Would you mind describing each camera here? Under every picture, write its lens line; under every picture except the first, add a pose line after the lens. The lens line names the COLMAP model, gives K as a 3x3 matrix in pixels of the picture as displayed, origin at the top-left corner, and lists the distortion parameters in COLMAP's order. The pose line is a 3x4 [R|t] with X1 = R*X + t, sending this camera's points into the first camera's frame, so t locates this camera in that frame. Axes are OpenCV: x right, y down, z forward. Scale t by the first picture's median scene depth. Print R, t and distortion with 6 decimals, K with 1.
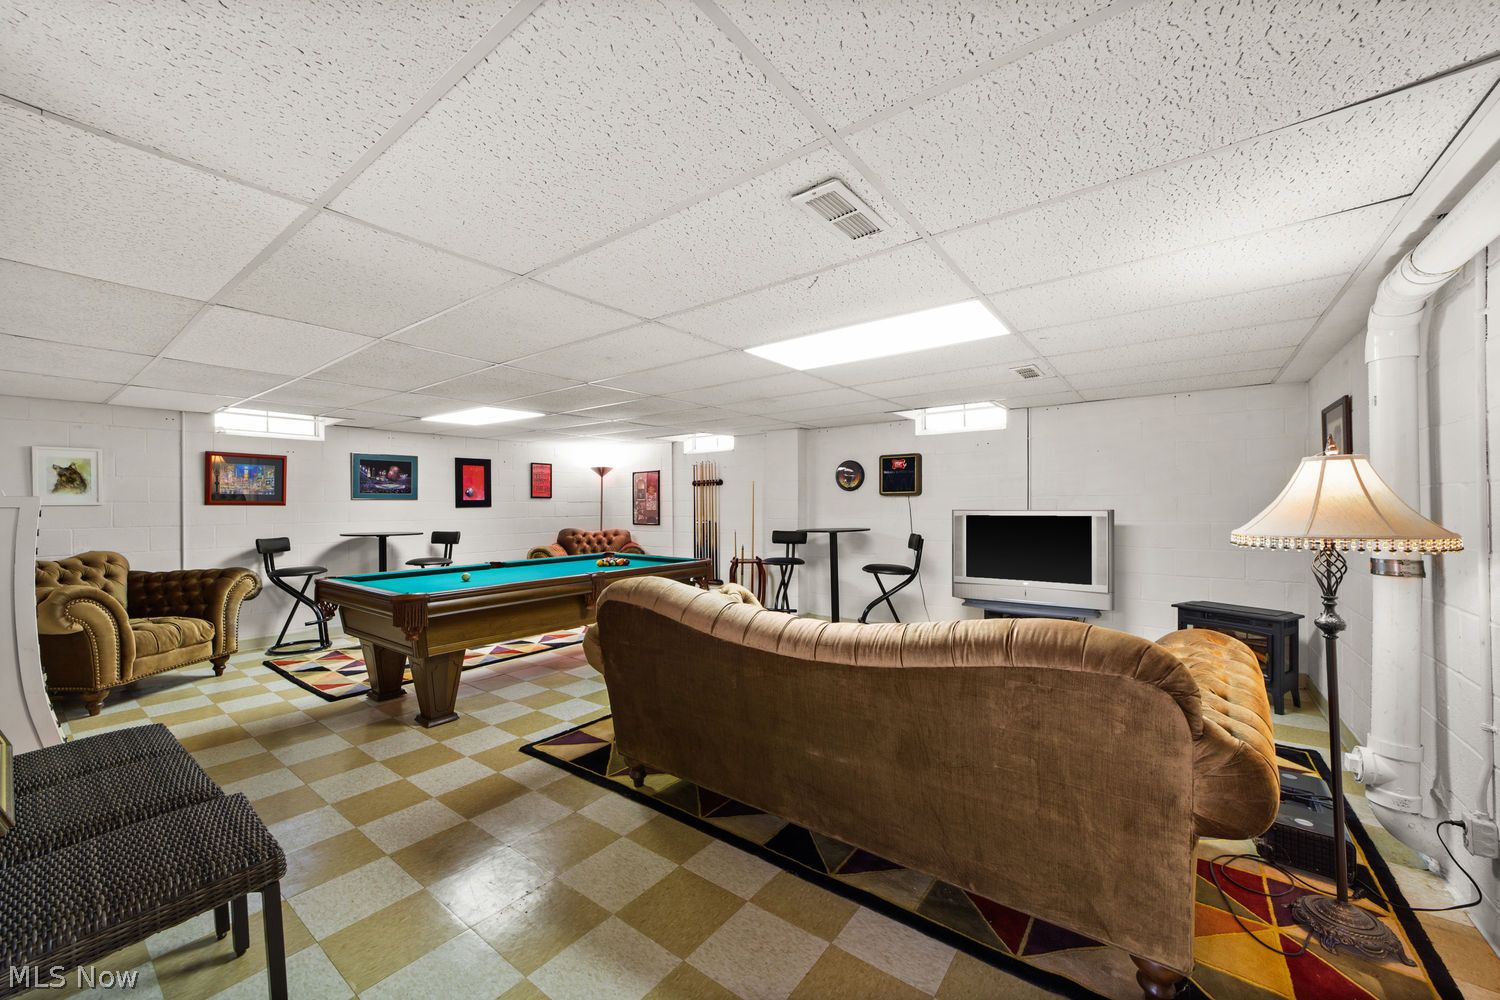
lens RADIAL K [[577.8, 0, 731.2], [0, 577.8, 508.4], [0, 0, 1]] dist [-0.010672, 0.006203]
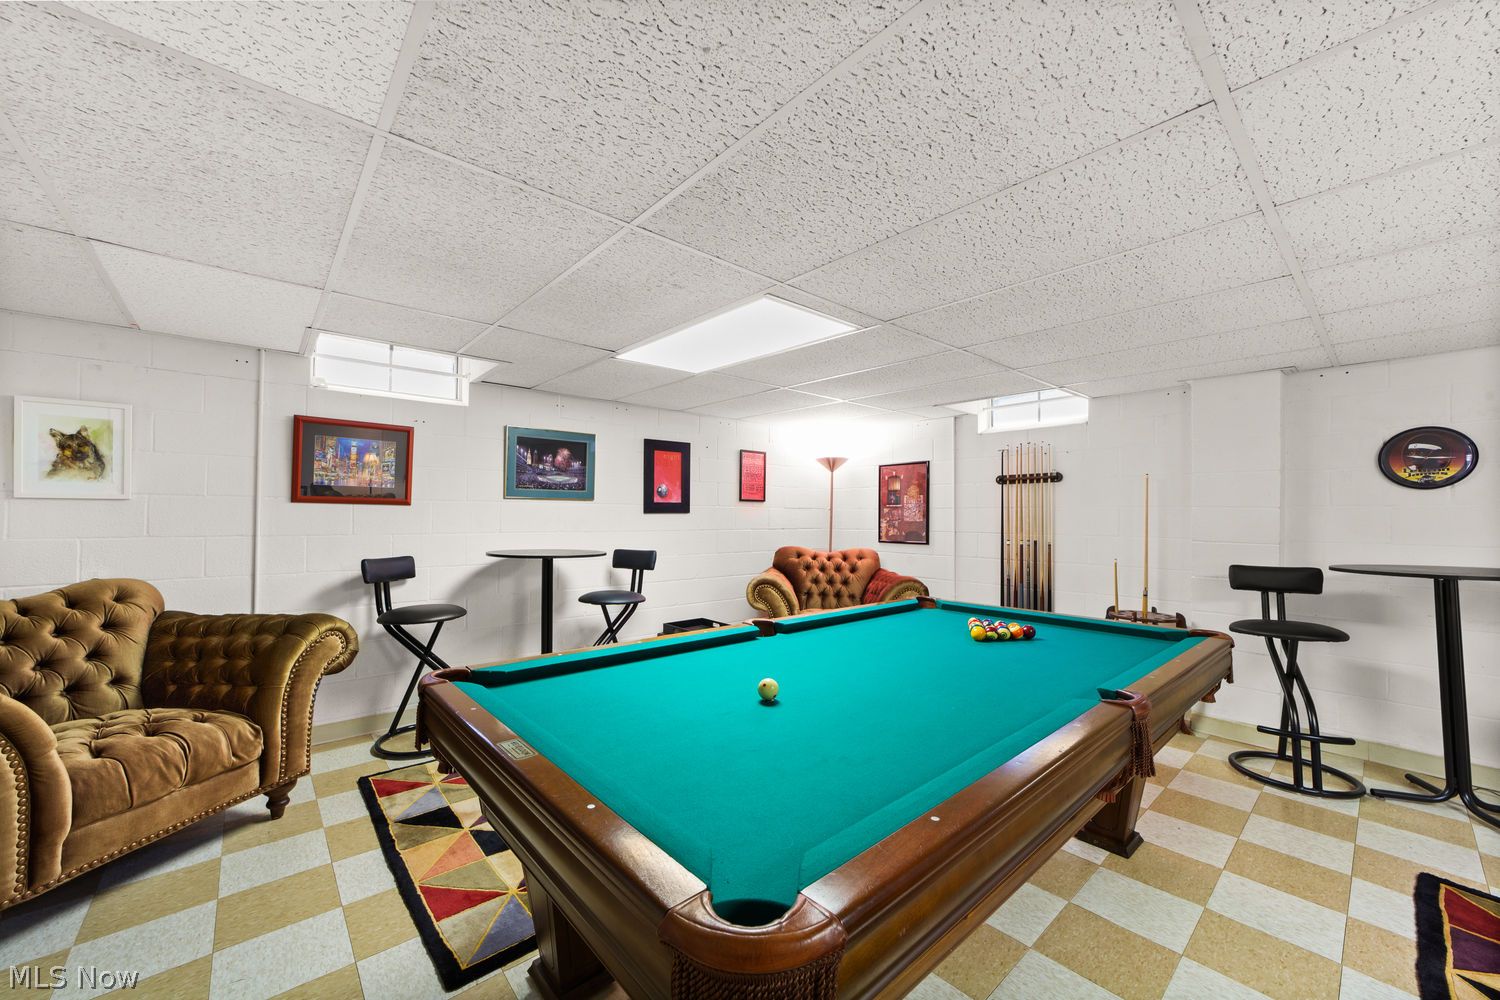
lens RADIAL K [[577.8, 0, 724.2], [0, 577.8, 506.0], [0, 0, 1]] dist [-0.010672, 0.006203]
pose [[0.976568, 0.010358, -0.214960, -0.296970], [-0.015314, 0.999654, -0.021401, 0.003720], [0.214664, 0.024191, 0.976388, 0.448304]]
